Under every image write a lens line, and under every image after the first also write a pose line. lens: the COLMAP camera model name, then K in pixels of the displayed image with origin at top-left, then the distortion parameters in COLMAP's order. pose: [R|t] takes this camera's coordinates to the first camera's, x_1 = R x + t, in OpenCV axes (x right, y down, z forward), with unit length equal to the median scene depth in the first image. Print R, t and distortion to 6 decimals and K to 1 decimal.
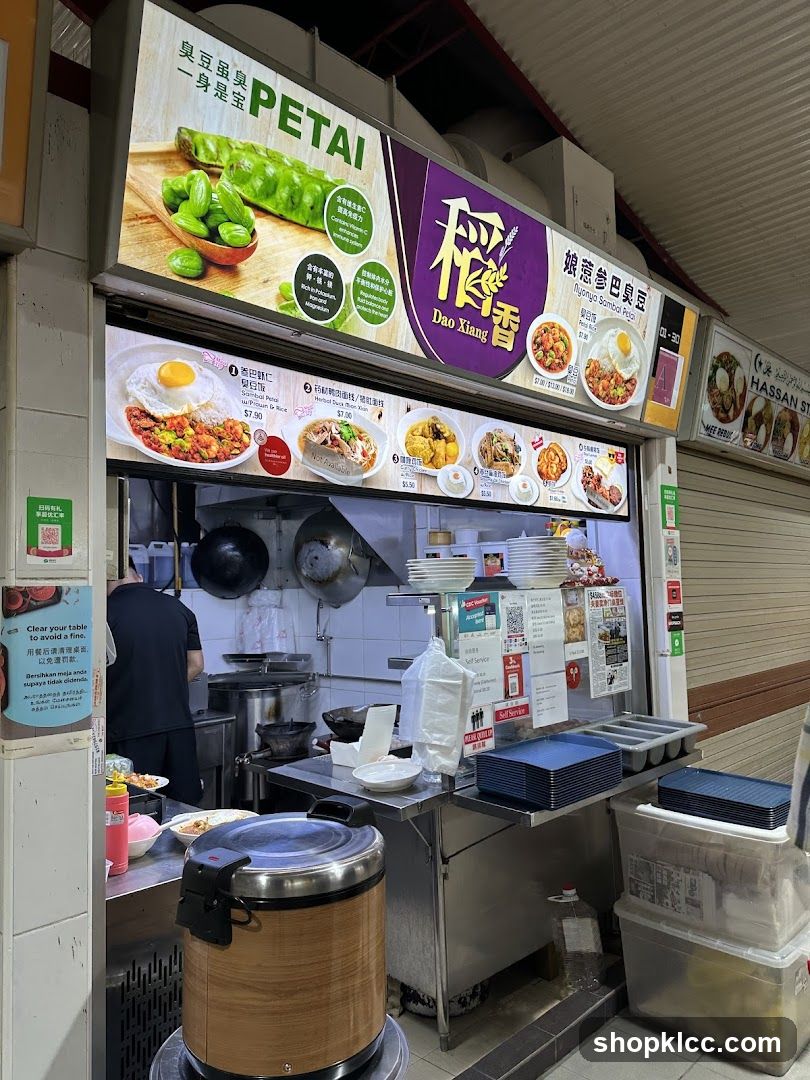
lens RADIAL K [[728.9, 0, 402.3], [0, 728.9, 548.1], [0, 0, 1]] dist [0.124870, -0.313685]
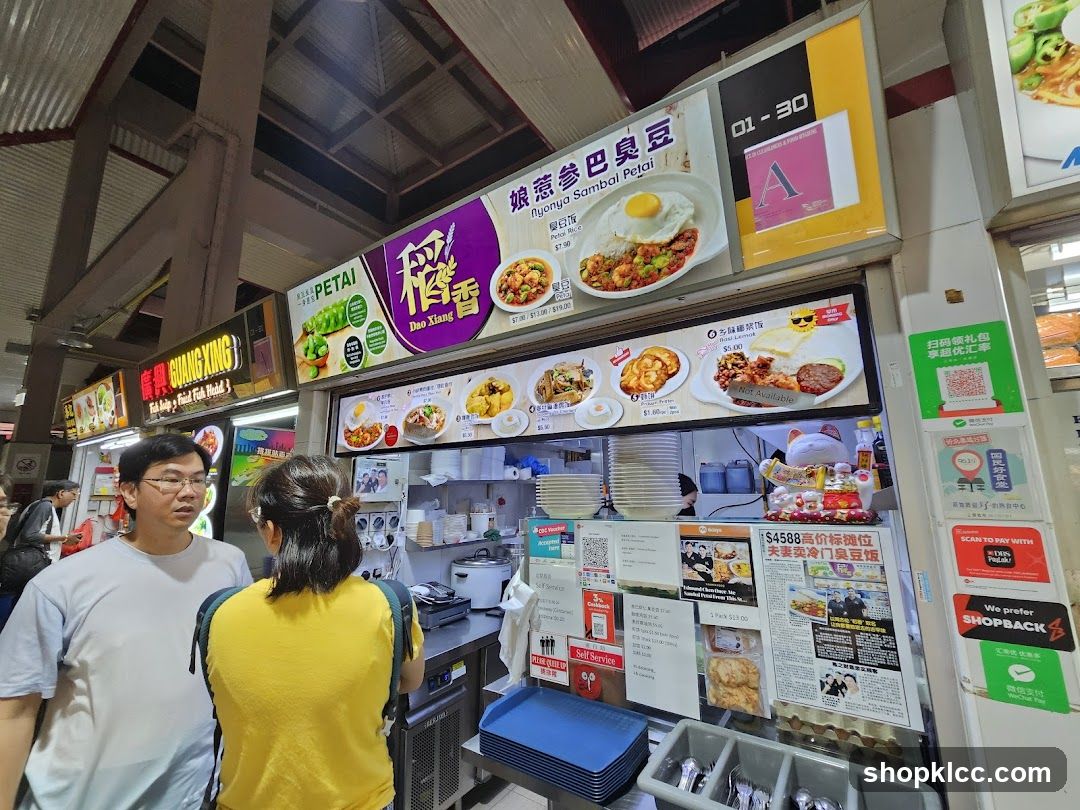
lens RADIAL K [[440.9, 0, 540.0], [0, 440.9, 405.0], [0, 0, 1]] dist [-0.014171, -0.000259]
pose [[0.201132, -0.167751, -0.965094, 0.787355], [0.056799, 0.985567, -0.159472, -0.003133], [0.977916, -0.022742, 0.207757, 0.904522]]
